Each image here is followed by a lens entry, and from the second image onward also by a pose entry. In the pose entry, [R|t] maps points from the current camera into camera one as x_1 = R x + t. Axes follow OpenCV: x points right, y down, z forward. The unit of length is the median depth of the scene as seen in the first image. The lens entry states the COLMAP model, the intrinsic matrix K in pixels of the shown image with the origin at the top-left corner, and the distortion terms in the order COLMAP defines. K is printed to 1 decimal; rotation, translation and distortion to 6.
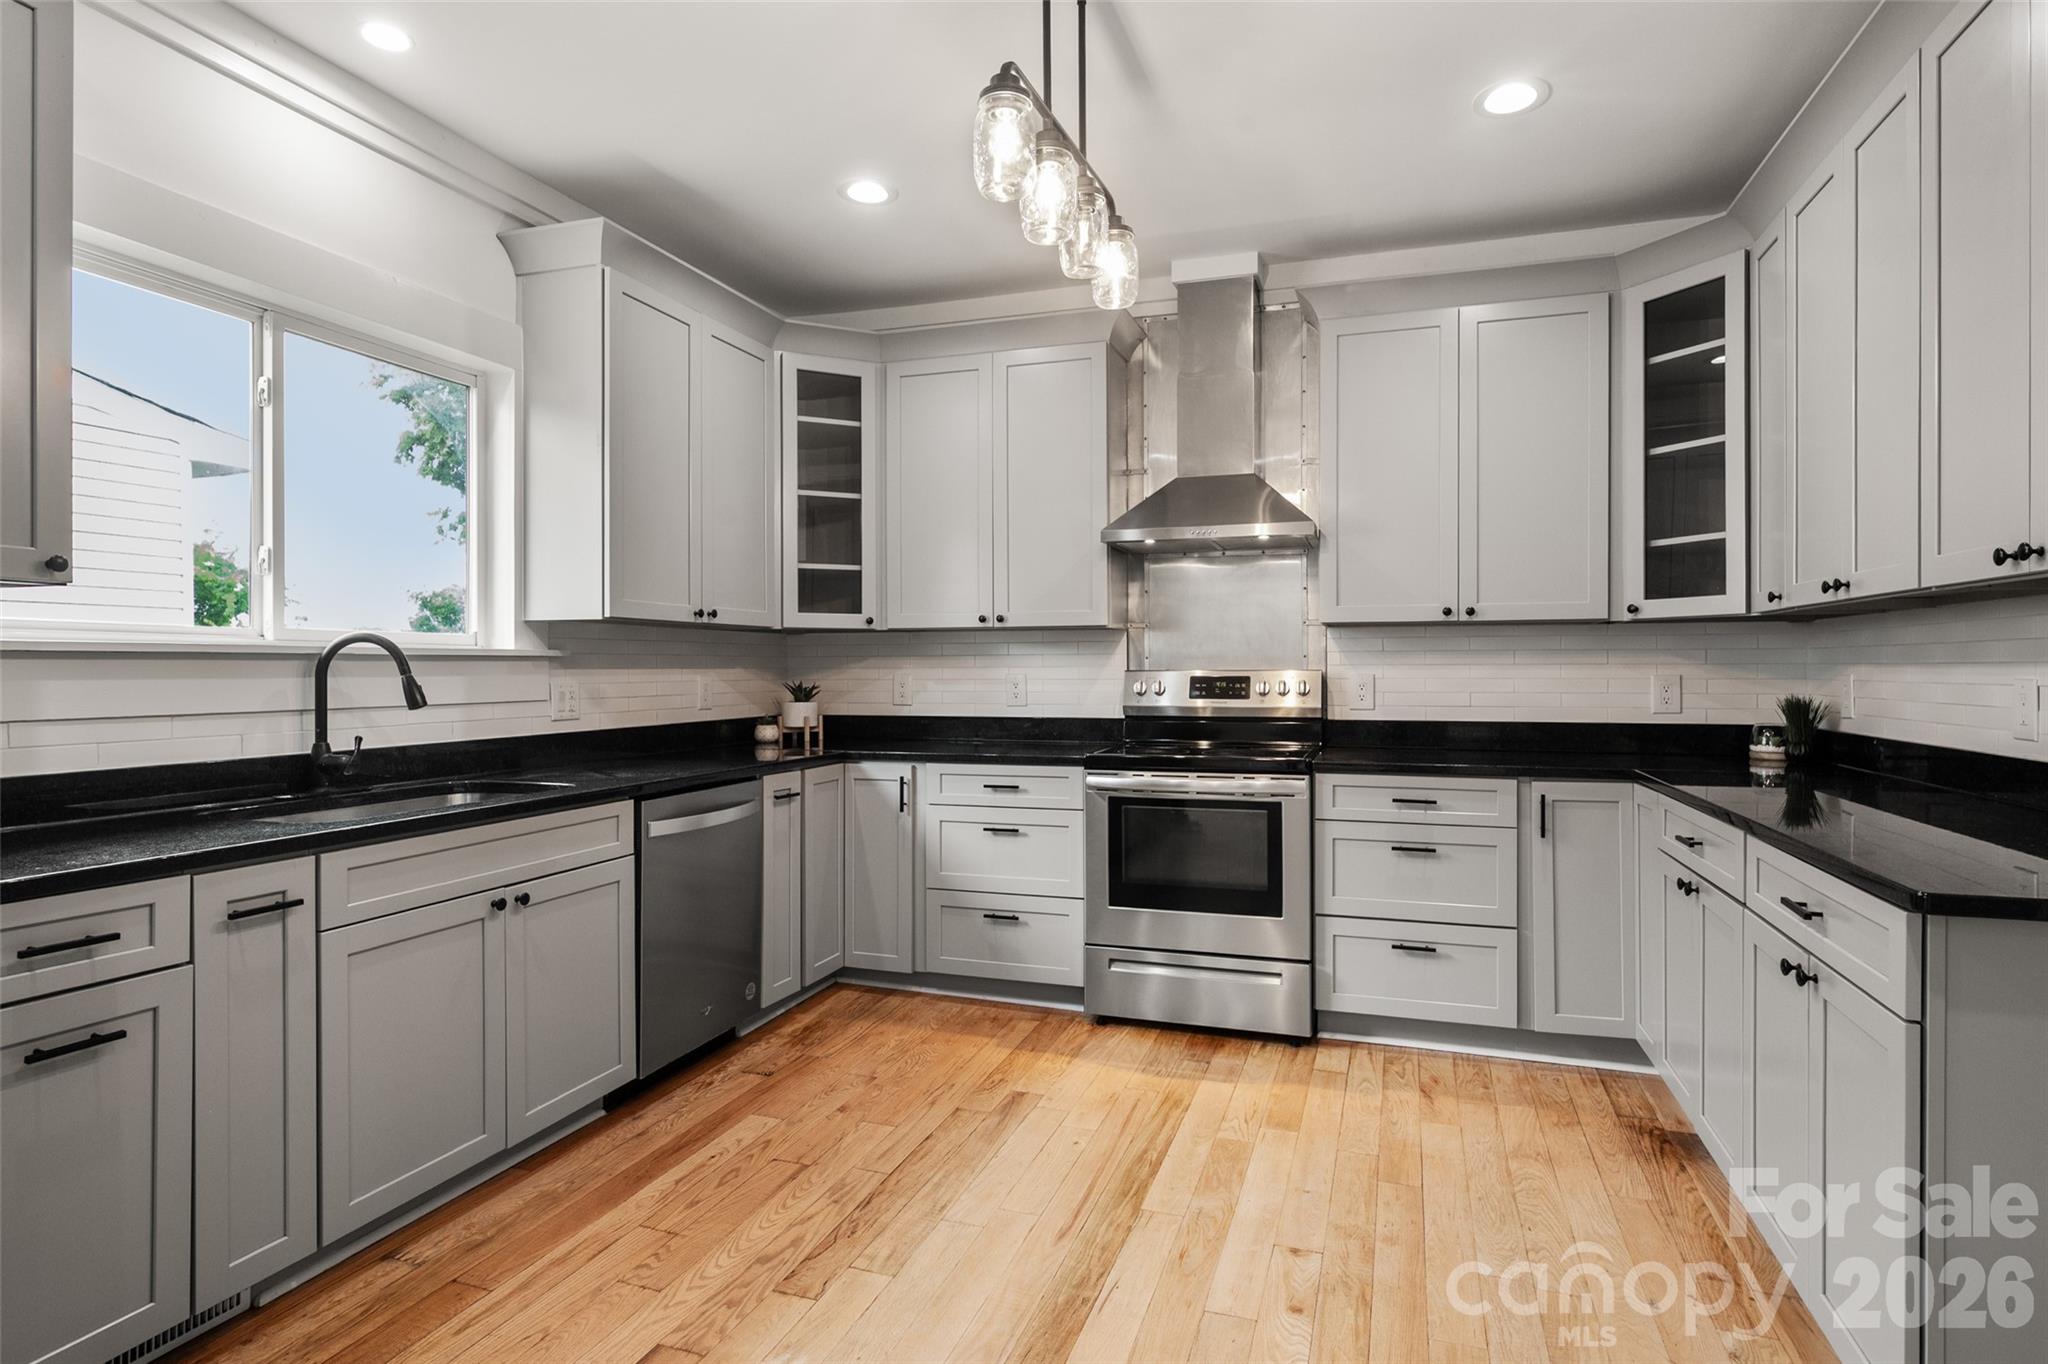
lens RADIAL K [[1081.8, 0, 1032.8], [0, 1081.8, 671.7], [0, 0, 1]] dist [-0.001036, -0.000203]
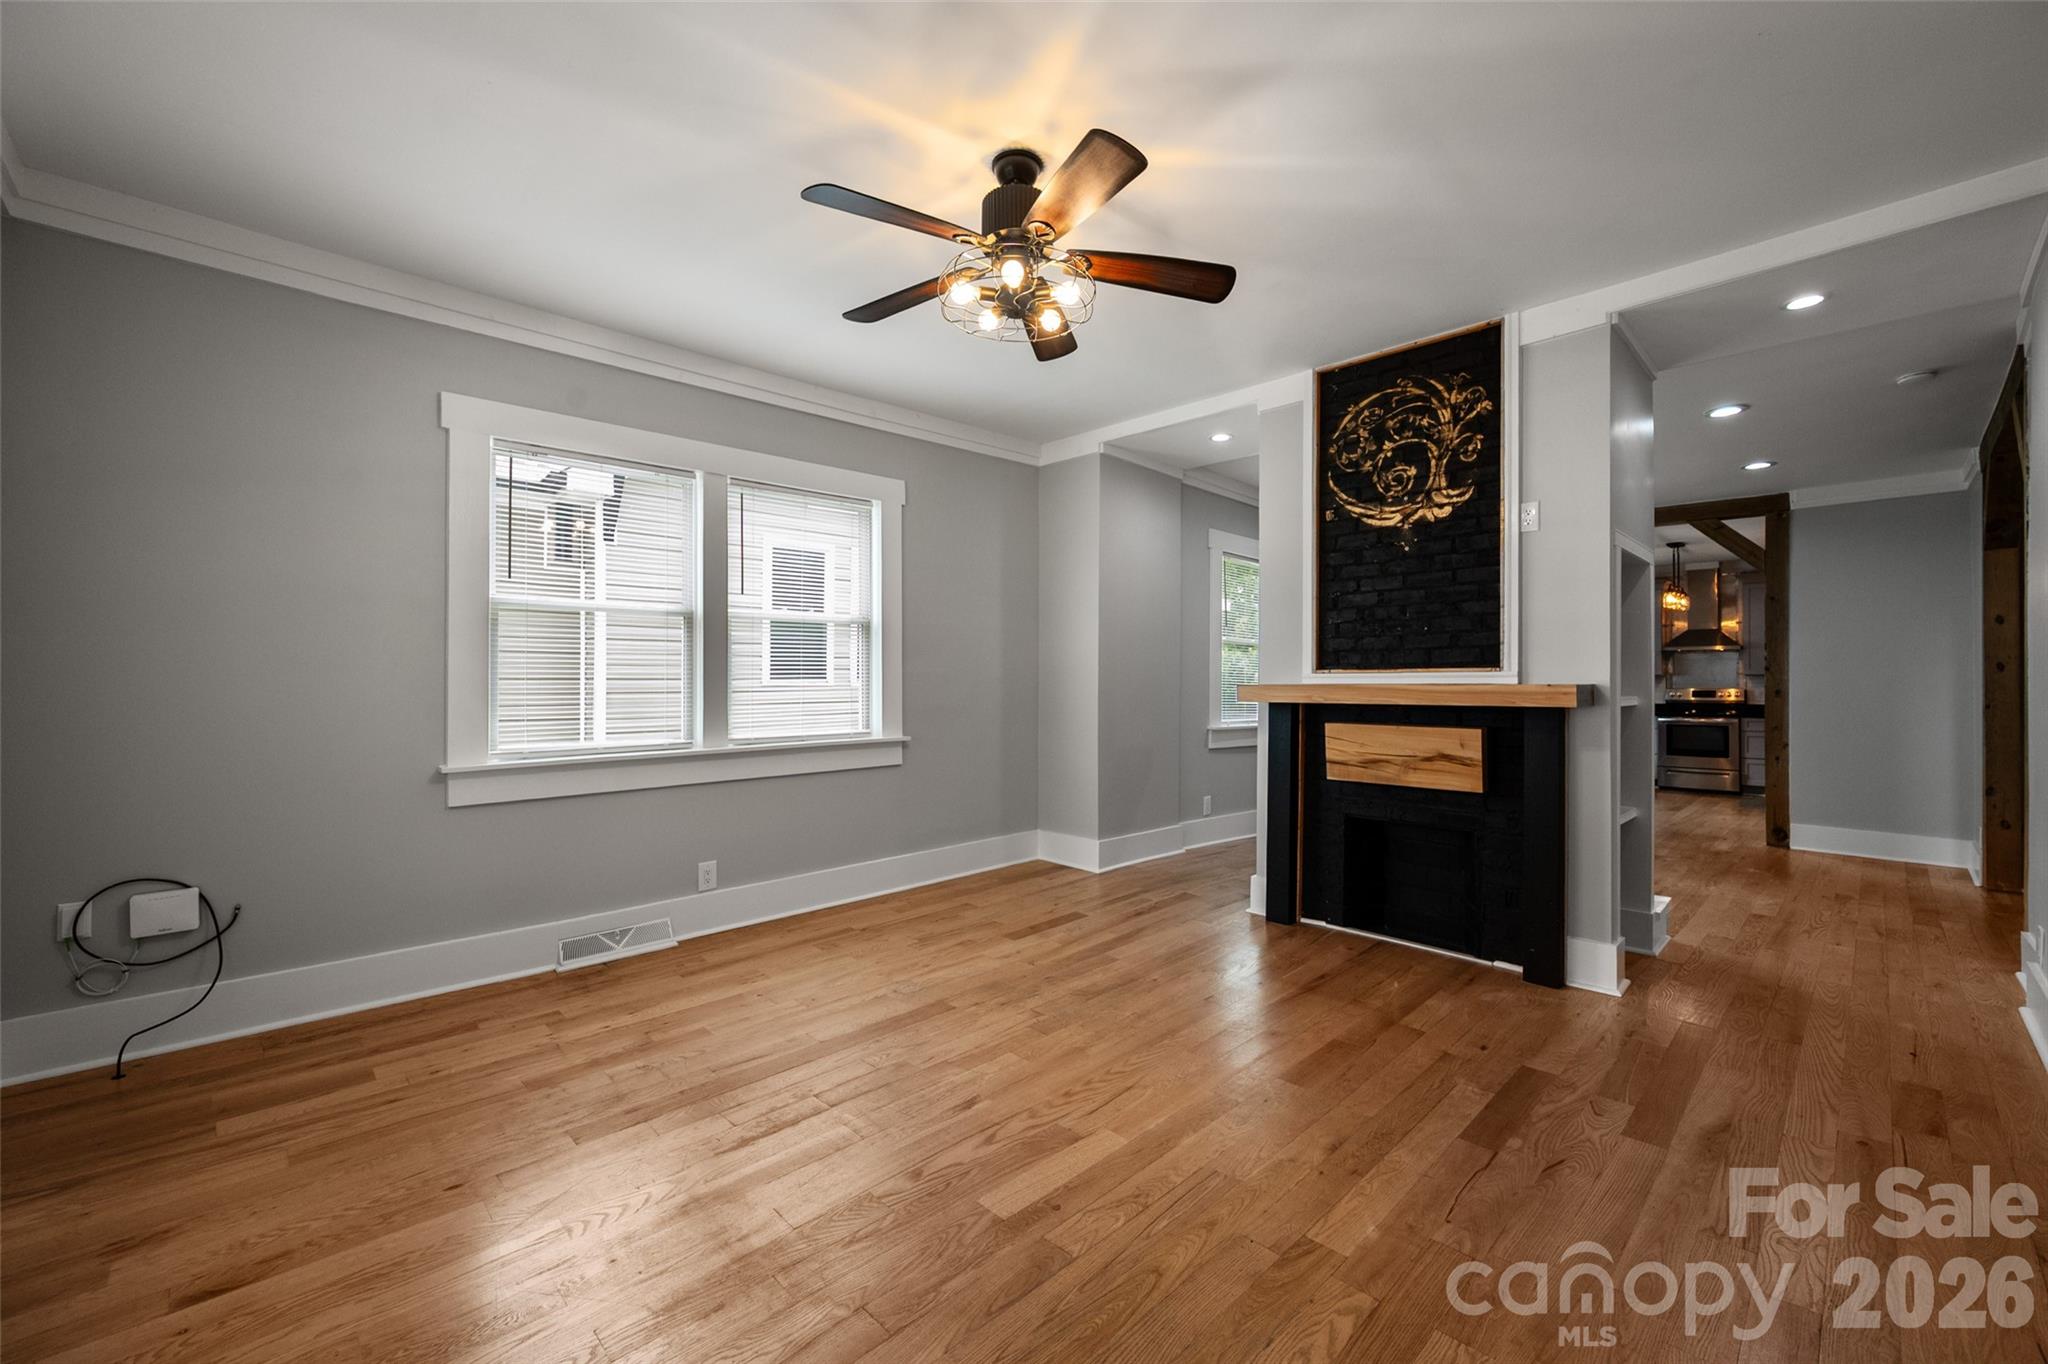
lens RADIAL K [[824.4, 0, 1042.3], [0, 824.4, 678.2], [0, 0, 1]] dist [-0.001271, -0.000128]
pose [[0.893685, 0.000262, -0.448695, -0.571795], [-0.005818, 0.999923, -0.011005, 0.008017], [0.448657, 0.012446, 0.893617, -2.429728]]
